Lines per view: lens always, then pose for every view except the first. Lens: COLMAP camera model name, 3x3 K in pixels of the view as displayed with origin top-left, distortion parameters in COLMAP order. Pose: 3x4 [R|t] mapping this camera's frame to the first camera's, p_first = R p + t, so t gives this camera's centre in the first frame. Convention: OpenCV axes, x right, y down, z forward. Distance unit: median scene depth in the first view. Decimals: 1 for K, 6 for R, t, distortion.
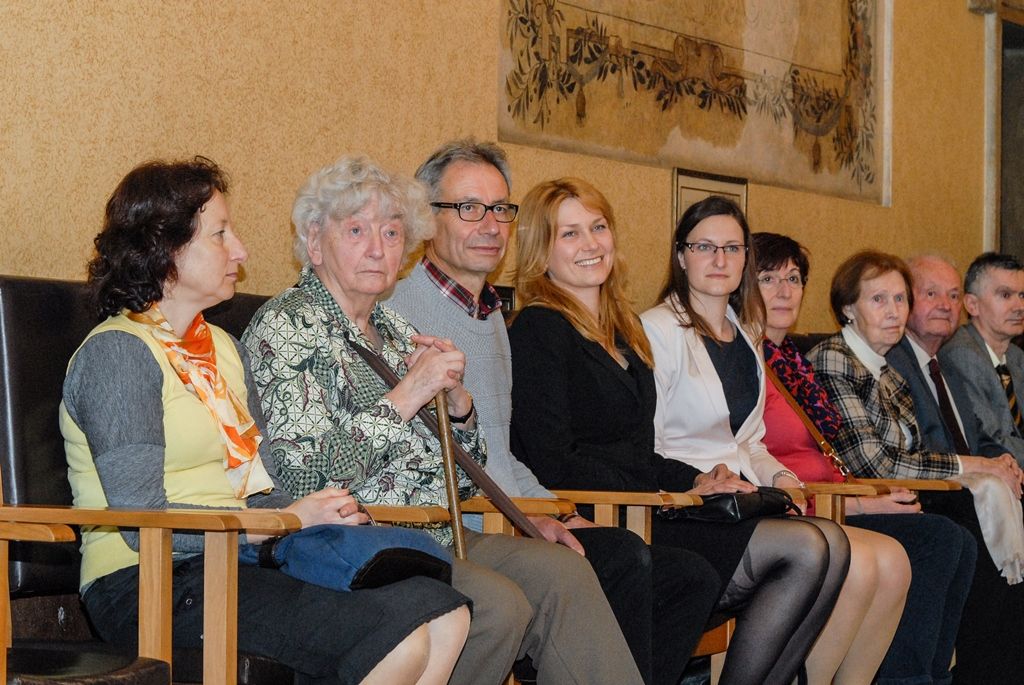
lens RADIAL K [[3764.3, 0, 512.1], [0, 3764.3, 342.8], [0, 0, 1]] dist [-0.389977, 0.000000]
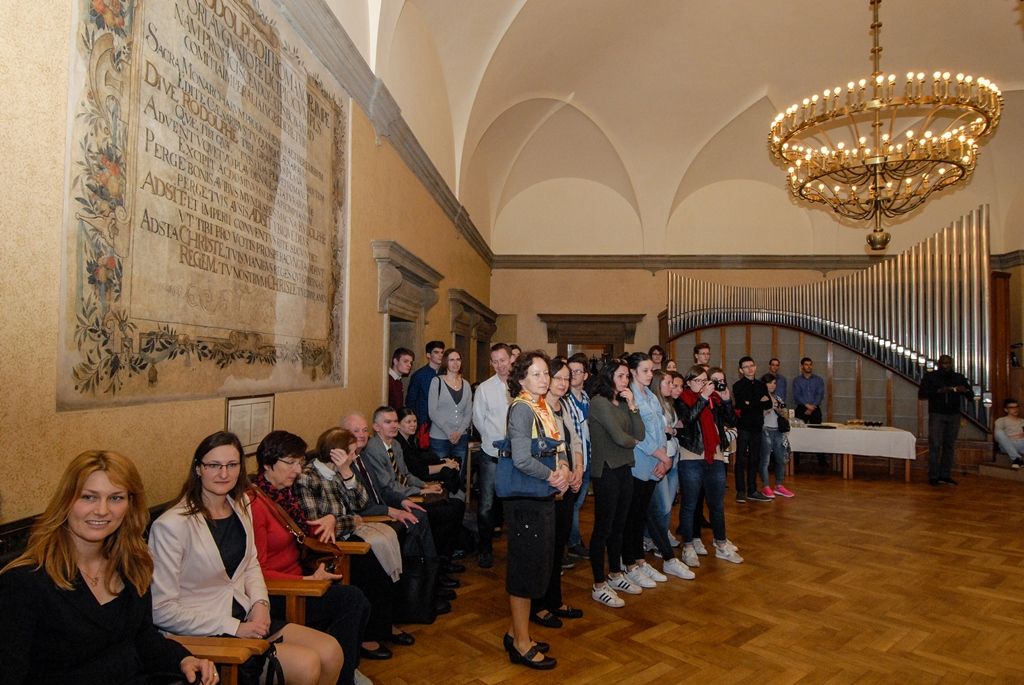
lens RADIAL K [[636.1, 0, 509.5], [0, 636.1, 342.8], [0, 0, 1]] dist [-0.040795, -0.001613]
pose [[0.949632, 0.004124, 0.313341, 0.082367], [0.003436, 0.999716, -0.023572, -0.068265], [-0.313350, 0.023462, 0.949348, 0.637545]]
